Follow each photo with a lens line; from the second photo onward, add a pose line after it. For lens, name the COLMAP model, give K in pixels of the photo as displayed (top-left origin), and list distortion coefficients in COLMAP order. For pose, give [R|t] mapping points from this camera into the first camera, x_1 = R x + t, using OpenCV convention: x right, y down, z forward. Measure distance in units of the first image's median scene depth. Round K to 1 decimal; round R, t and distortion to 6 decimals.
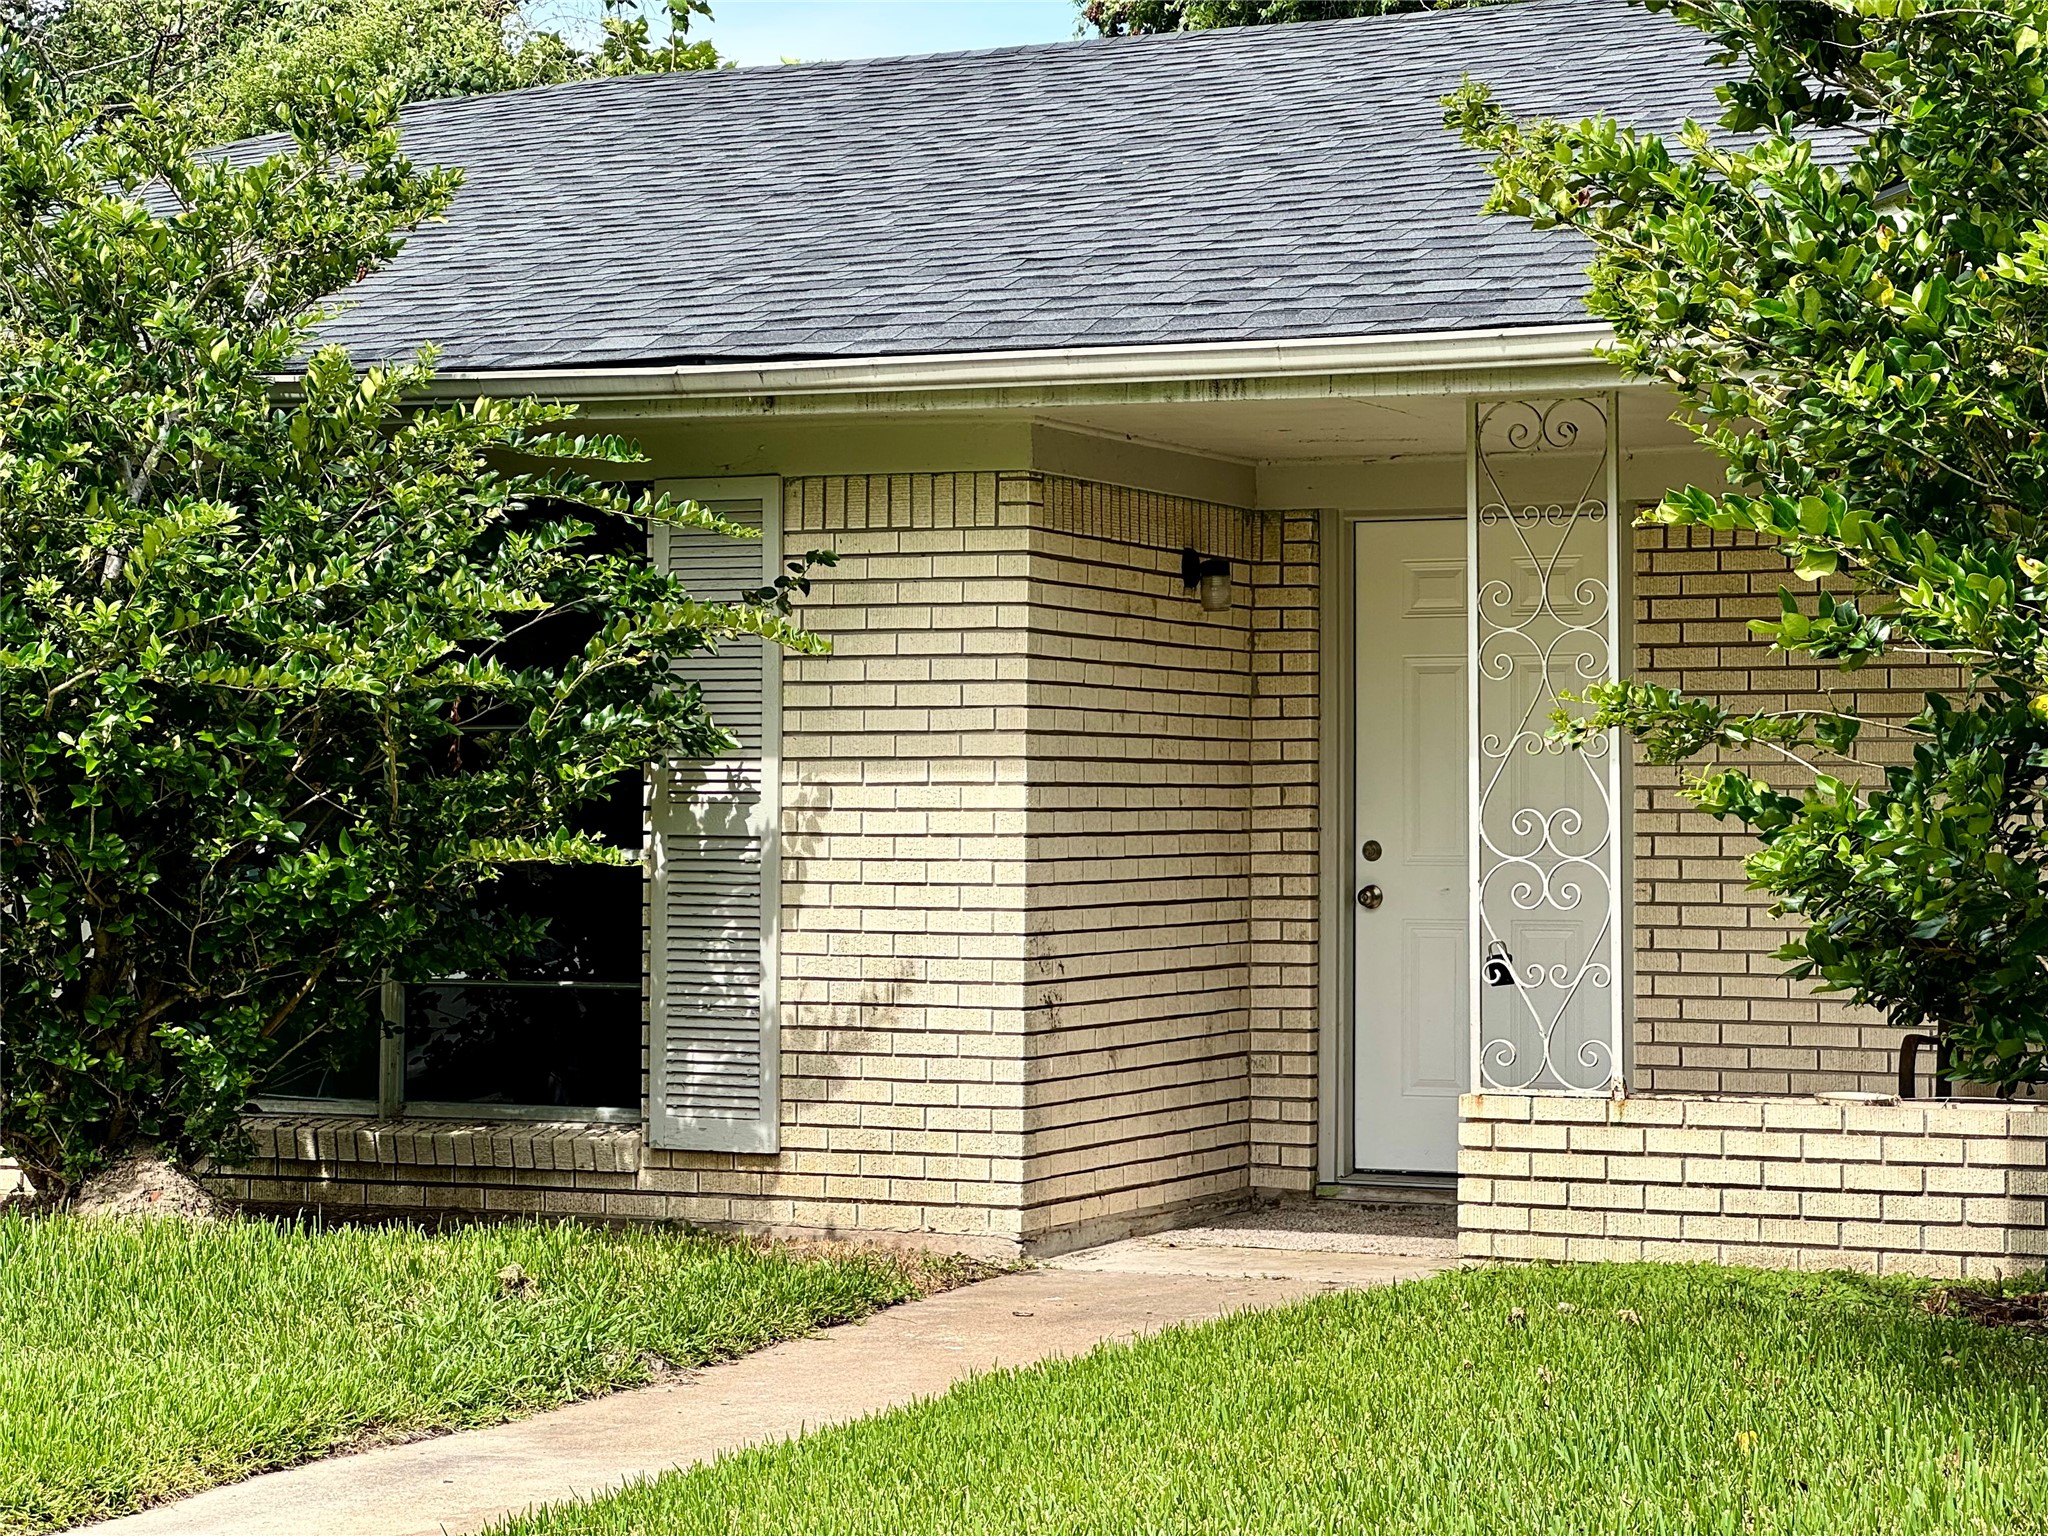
lens RADIAL K [[4570.6, 0, 991.3], [0, 4570.6, 689.6], [0, 0, 1]] dist [-0.388535, 8.739747]
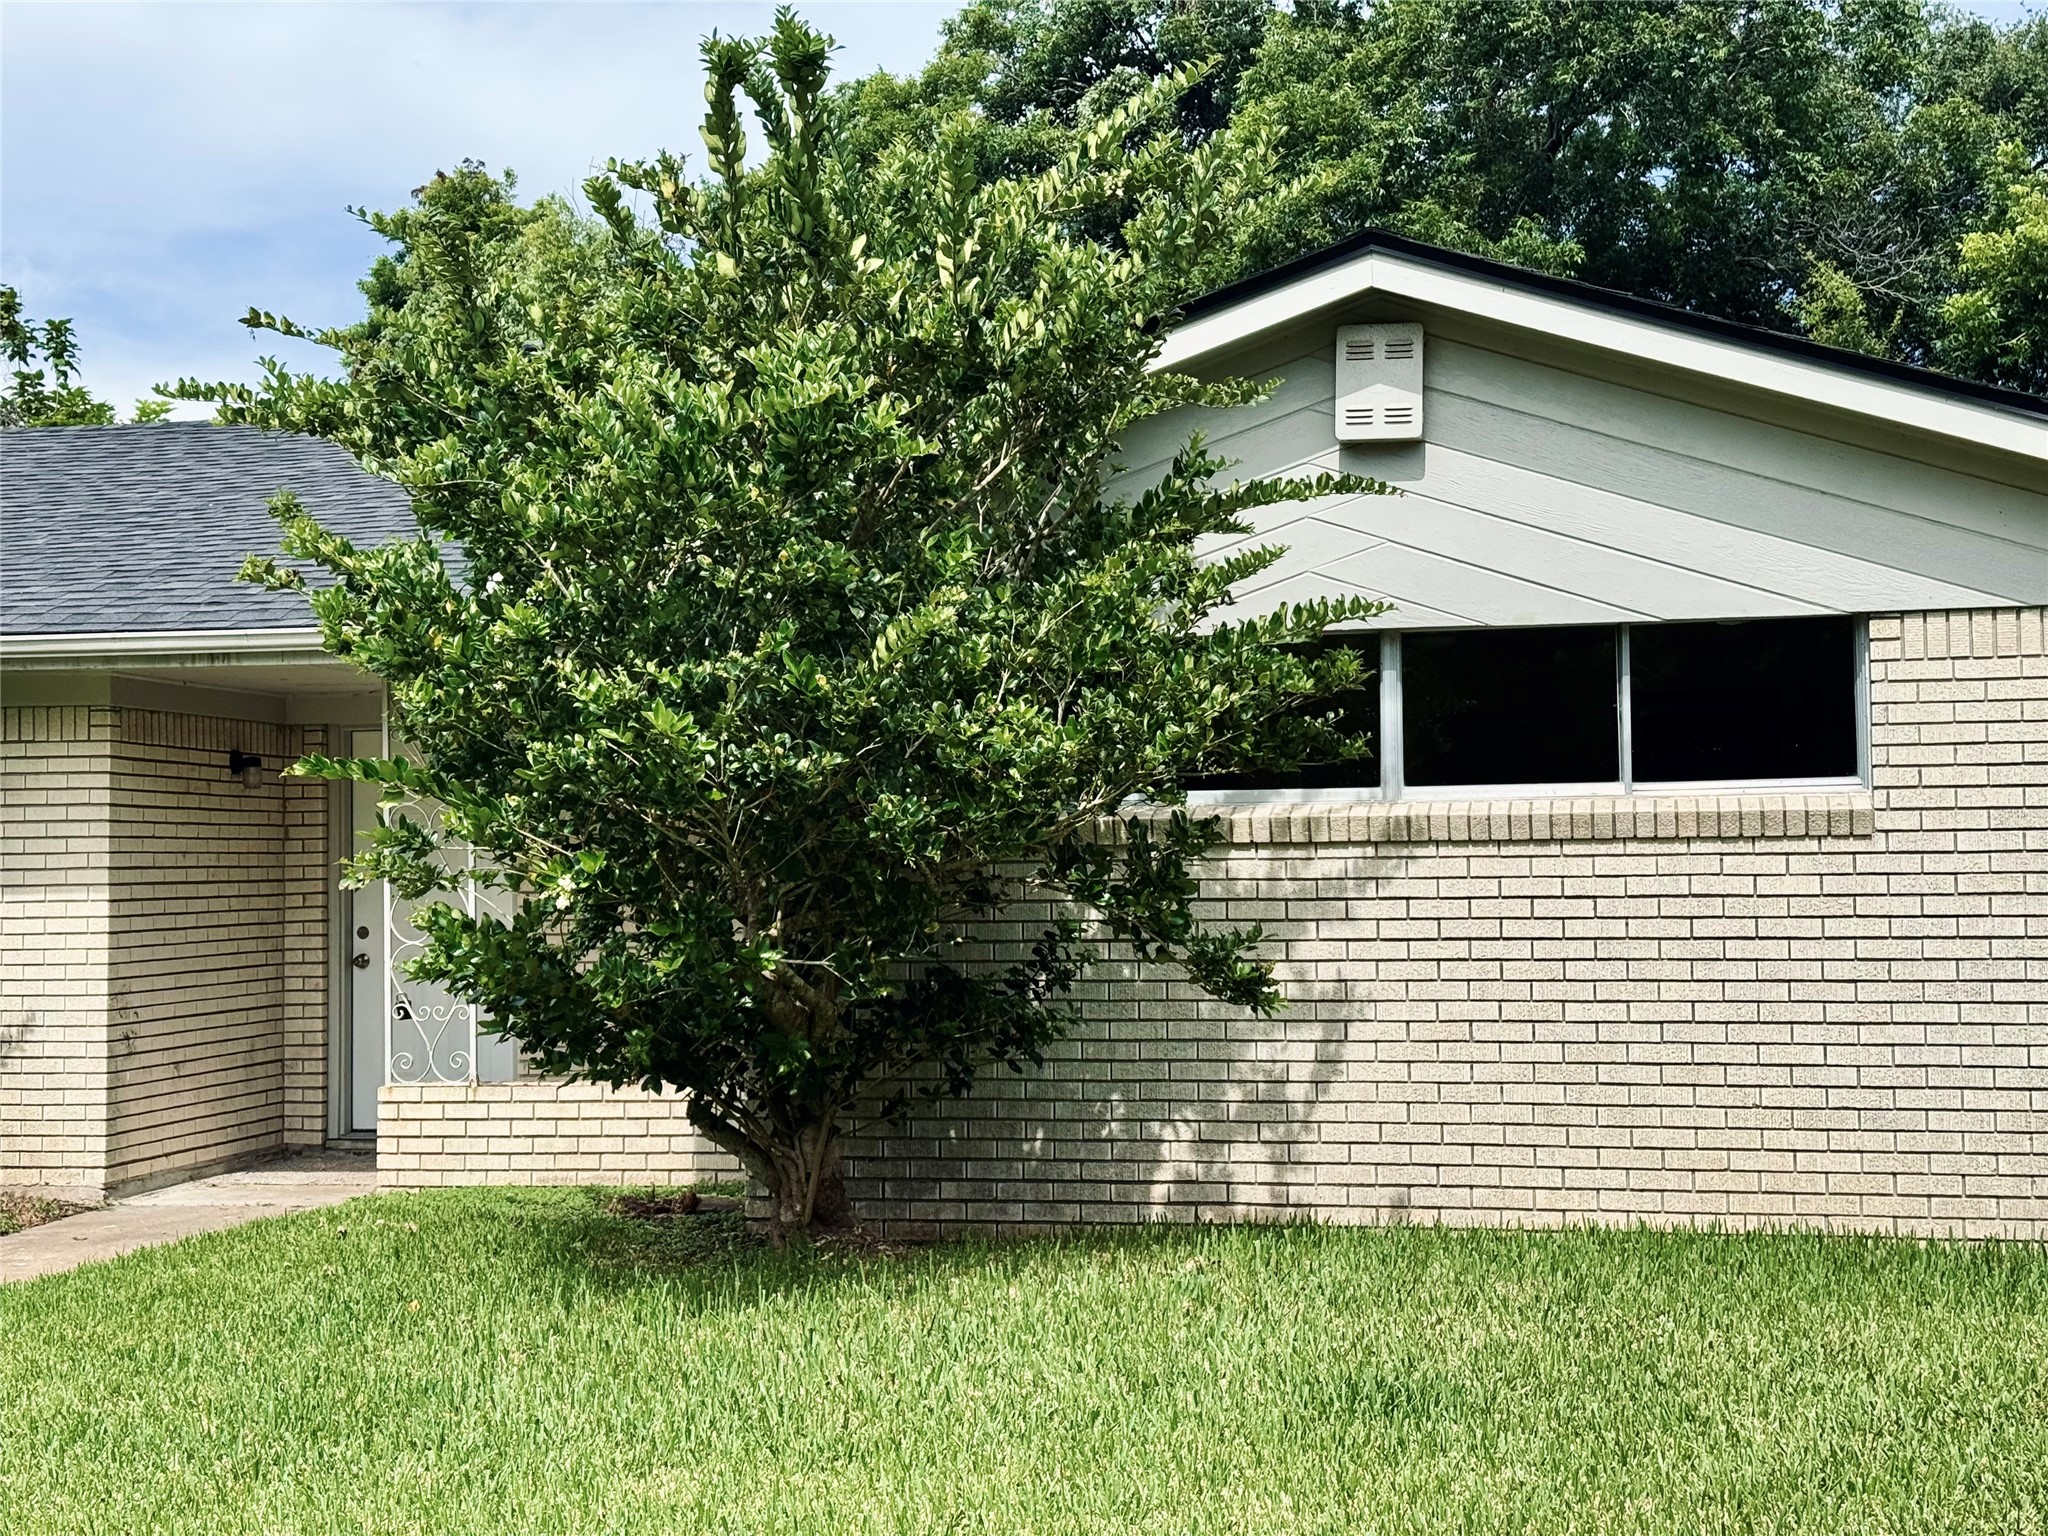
lens RADIAL K [[2818.9, 0, 1024.0], [0, 2818.9, 768.0], [0, 0, 1]] dist [0.117146, -0.028314]
pose [[0.972550, -0.006857, 0.232595, 0.086644], [0.008884, 0.999931, -0.007671, -0.015251], [-0.232526, 0.009527, 0.972543, -0.048570]]
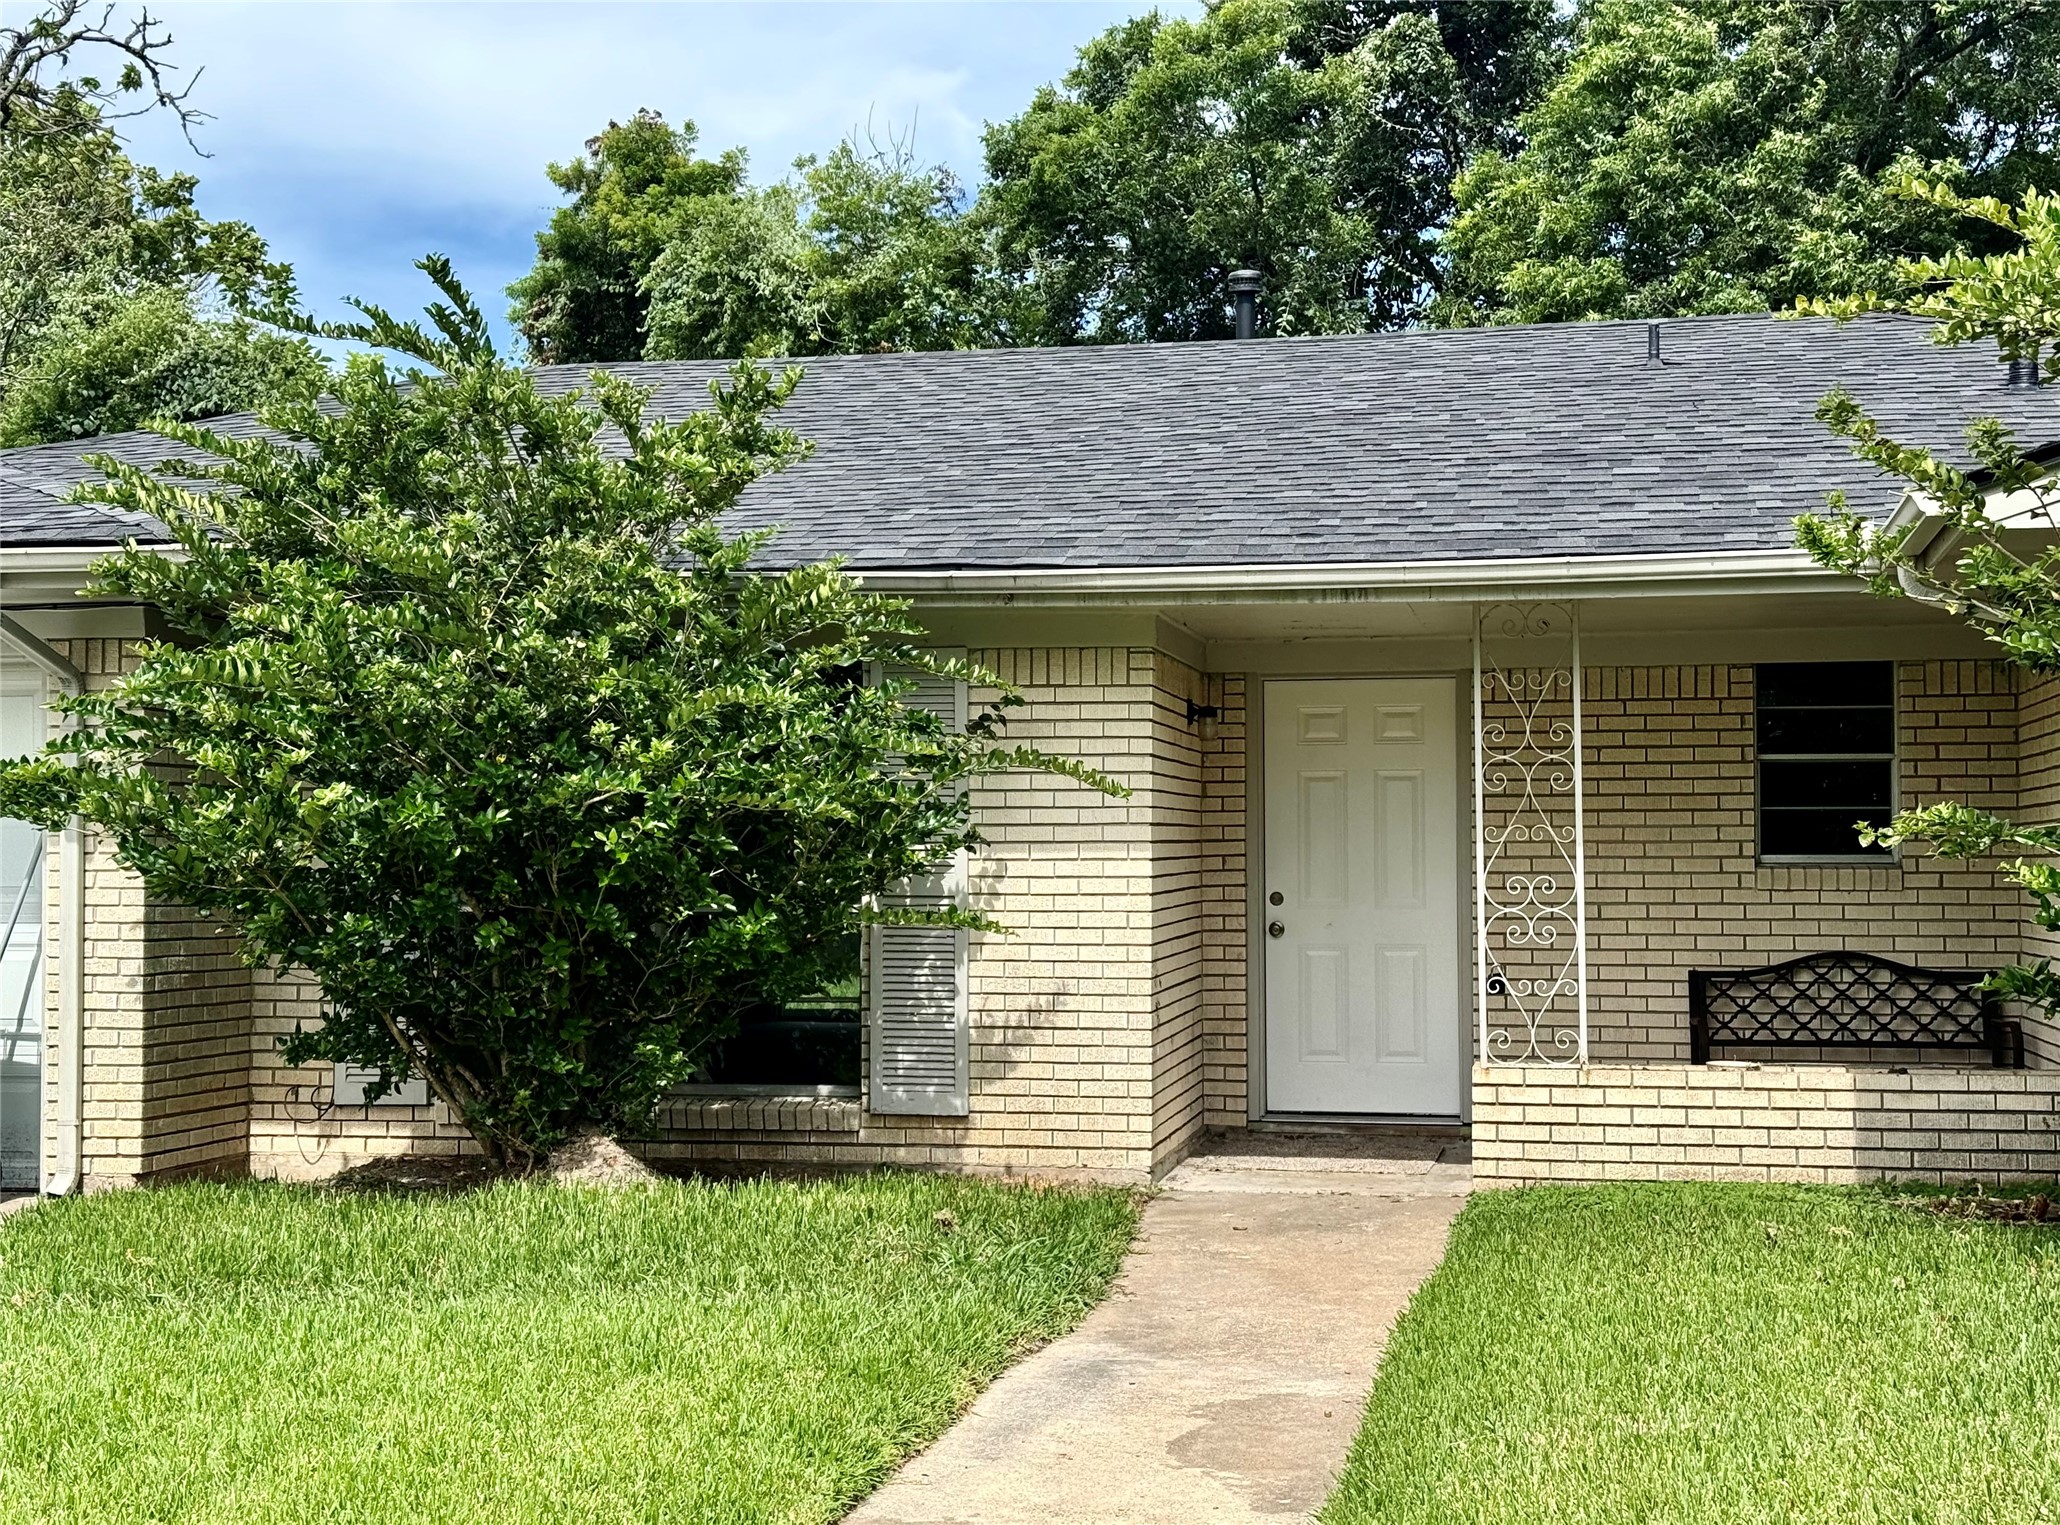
lens RADIAL K [[2841.7, 0, 1030.0], [0, 2841.7, 762.5], [0, 0, 1]] dist [0.042657, 1.221847]
pose [[0.969413, 0.002298, 0.245426, -0.252800], [-0.001979, 0.999997, -0.001546, -0.009048], [-0.245429, 0.001013, 0.969414, 0.119611]]
